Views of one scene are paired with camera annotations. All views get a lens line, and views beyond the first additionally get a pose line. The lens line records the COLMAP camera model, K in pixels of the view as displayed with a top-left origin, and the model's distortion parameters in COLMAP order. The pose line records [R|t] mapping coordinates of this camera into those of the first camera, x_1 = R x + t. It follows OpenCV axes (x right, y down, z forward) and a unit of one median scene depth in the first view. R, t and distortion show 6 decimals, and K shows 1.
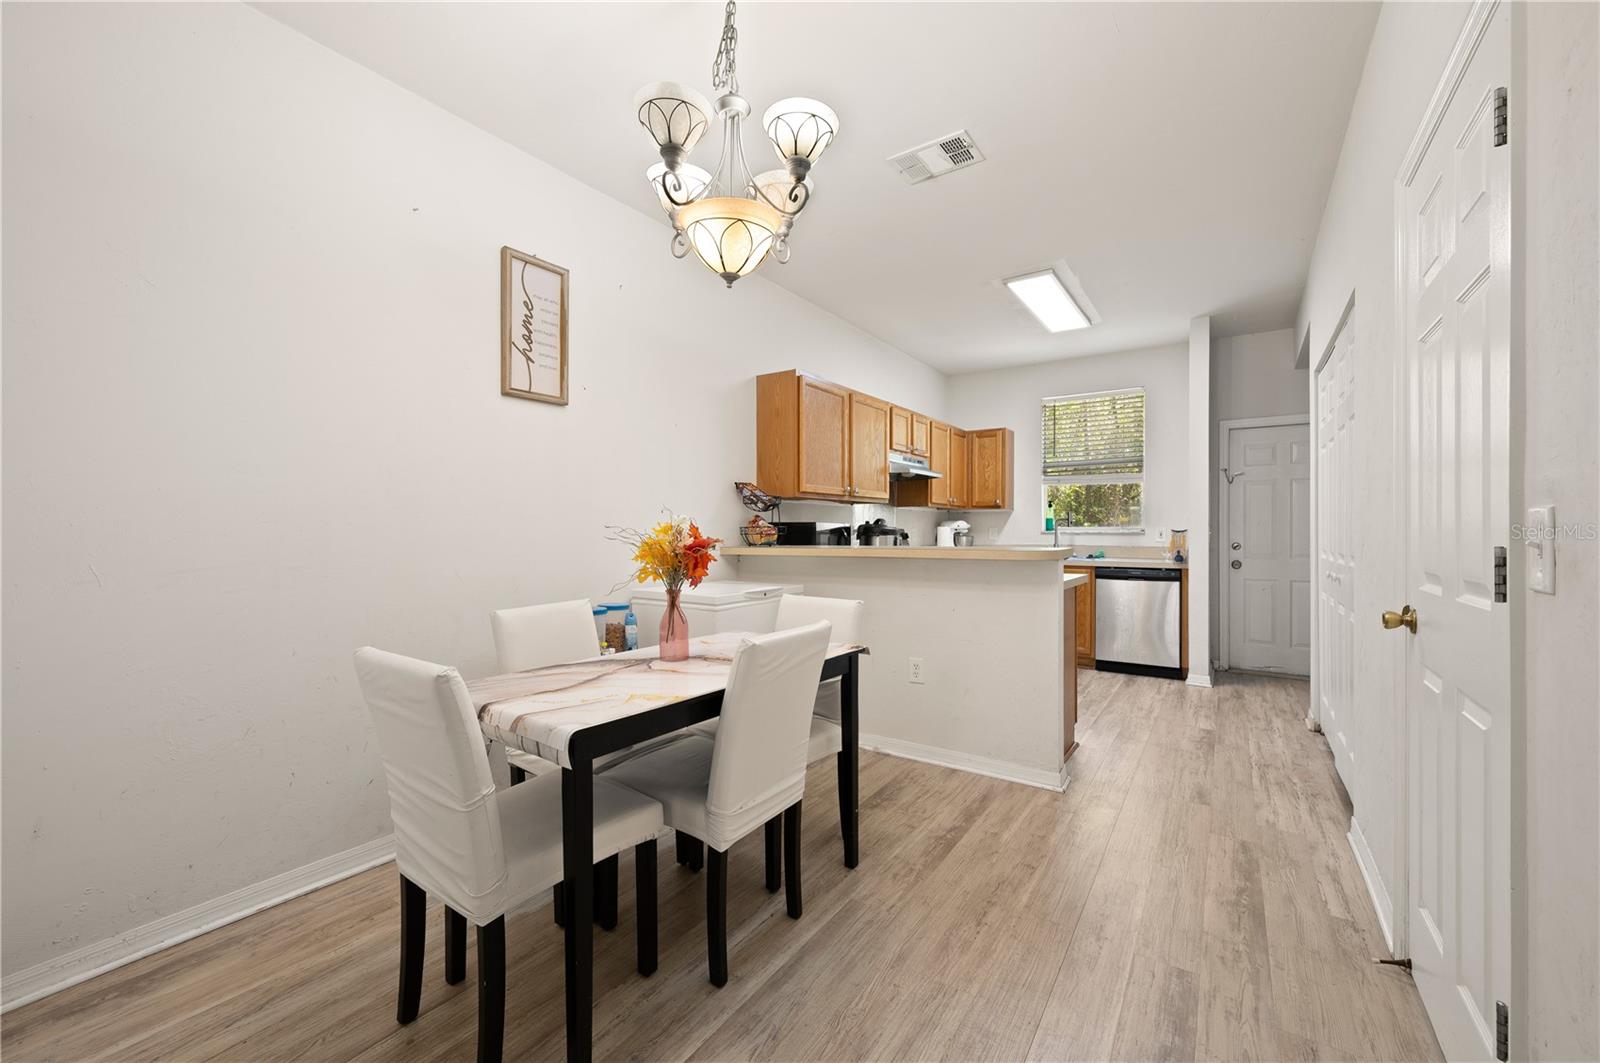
lens RADIAL K [[630.4, 0, 803.9], [0, 630.4, 533.4], [0, 0, 1]] dist [-0.002888, 0.000596]
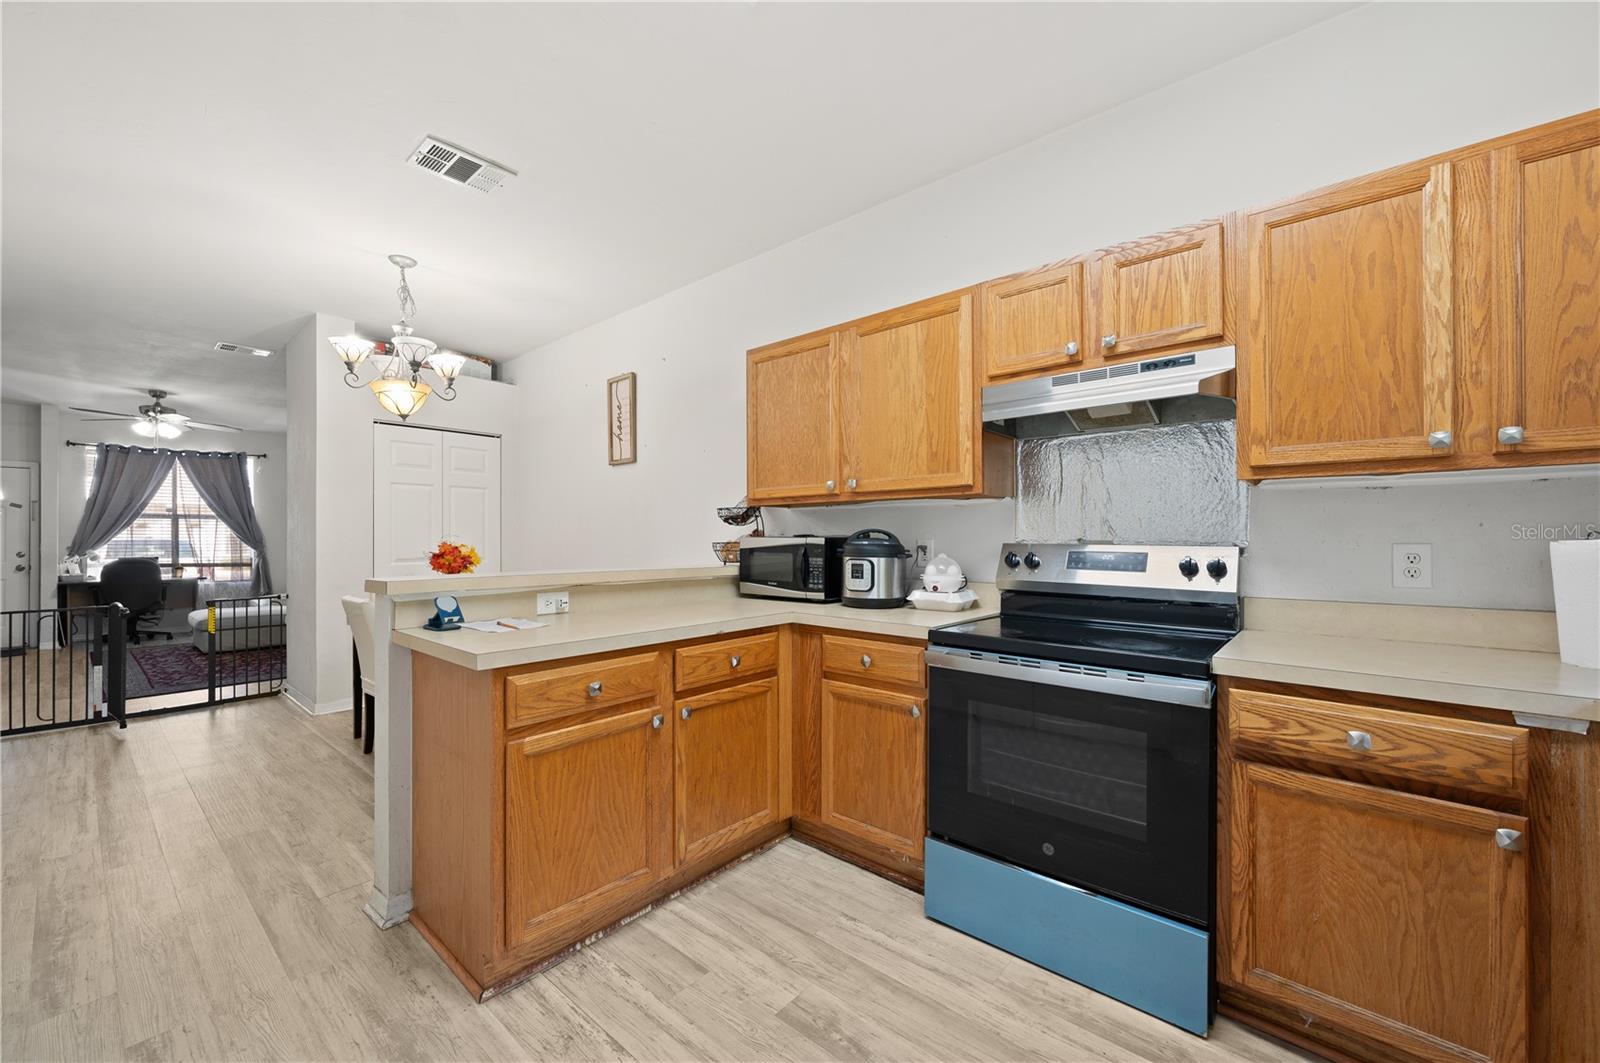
lens RADIAL K [[630.4, 0, 800.9], [0, 630.4, 534.0], [0, 0, 1]] dist [-0.002888, 0.000596]
pose [[-0.114100, -0.003946, -0.993461, 0.636277], [-0.000958, 0.999992, -0.003862, -0.014980], [0.993469, 0.000512, -0.114103, 0.931814]]
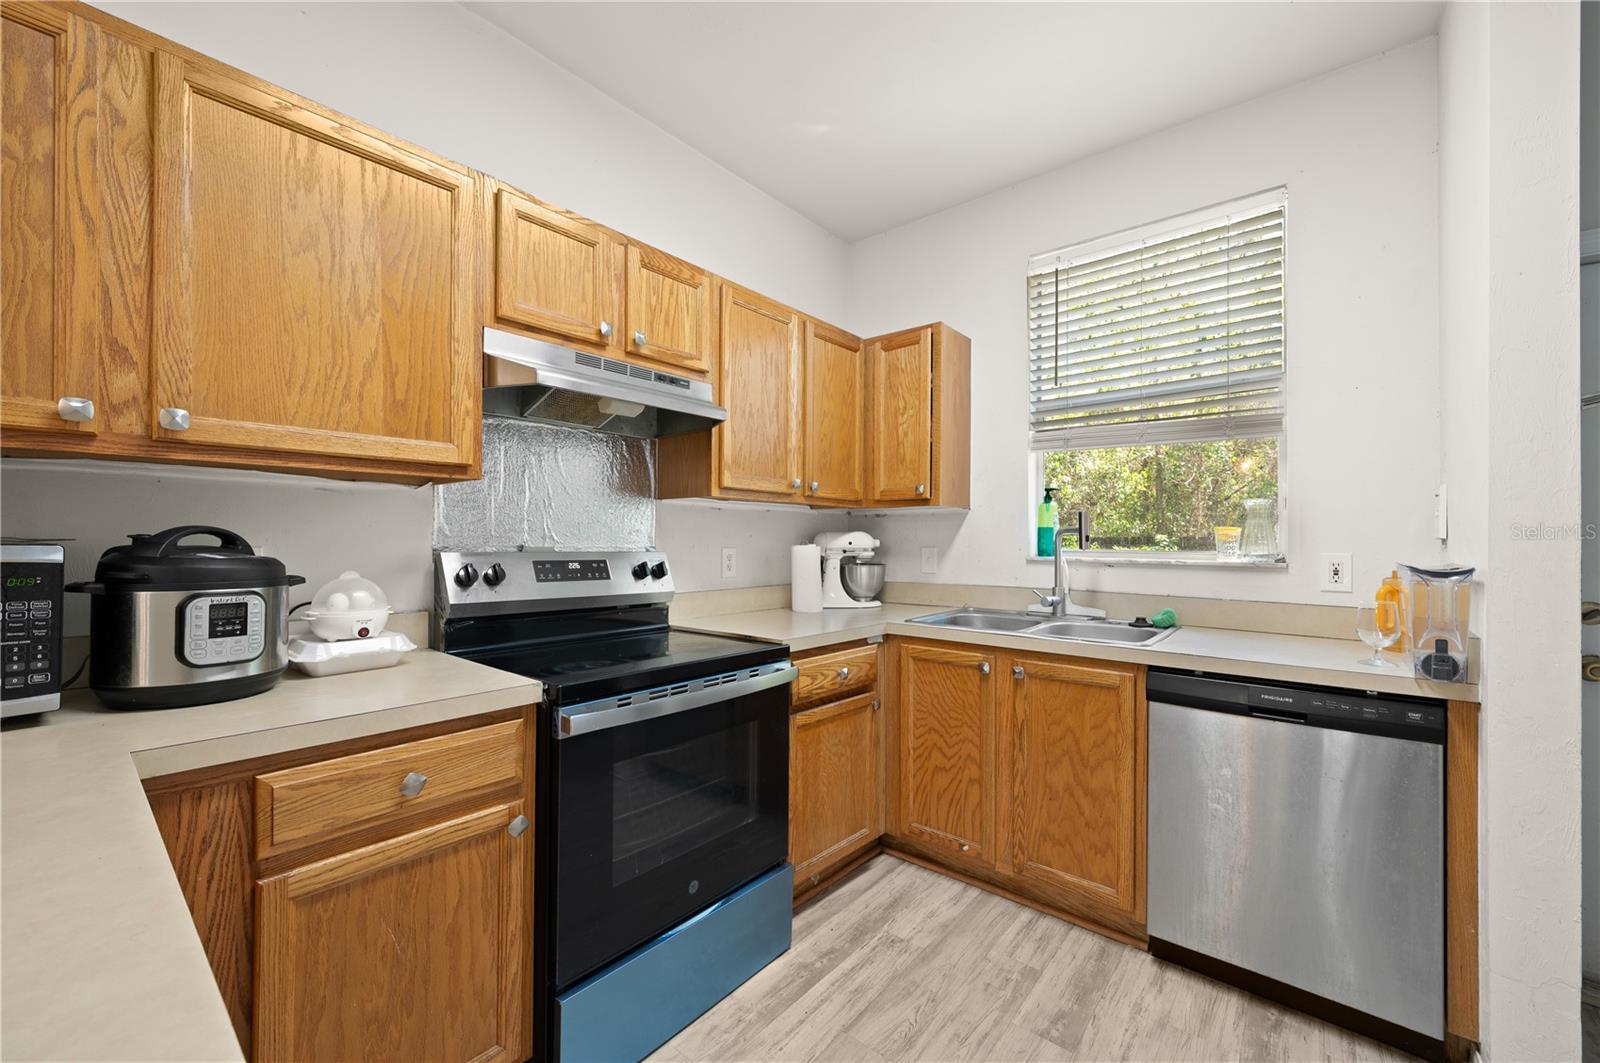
lens RADIAL K [[630.4, 0, 801.0], [0, 630.4, 535.4], [0, 0, 1]] dist [-0.002888, 0.000596]
pose [[0.995033, 0.005542, -0.099393, 0.338611], [-0.006517, 0.999934, -0.009485, -0.016954], [0.099334, 0.010085, 0.995003, 0.700156]]
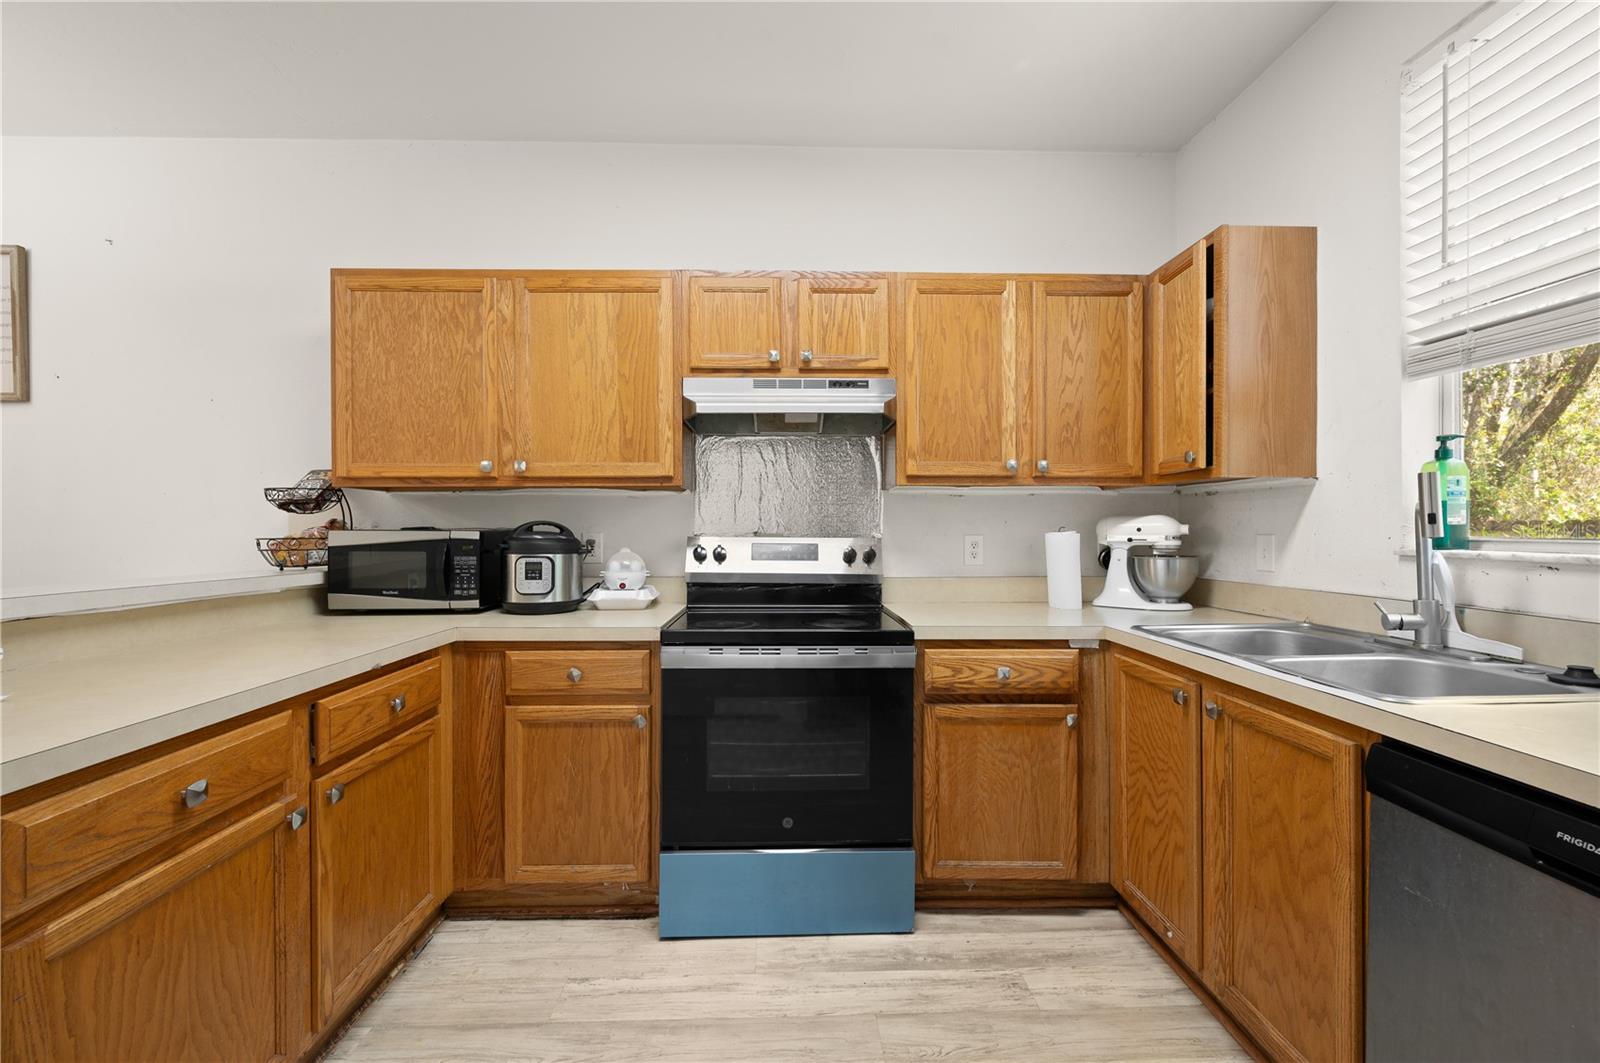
lens RADIAL K [[630.4, 0, 802.0], [0, 630.4, 530.0], [0, 0, 1]] dist [-0.002888, 0.000596]
pose [[0.591021, 0.000717, -0.806656, 0.574384], [-0.001275, 0.999999, -0.000045, -0.015005], [0.806655, 0.001055, 0.591021, 0.806722]]
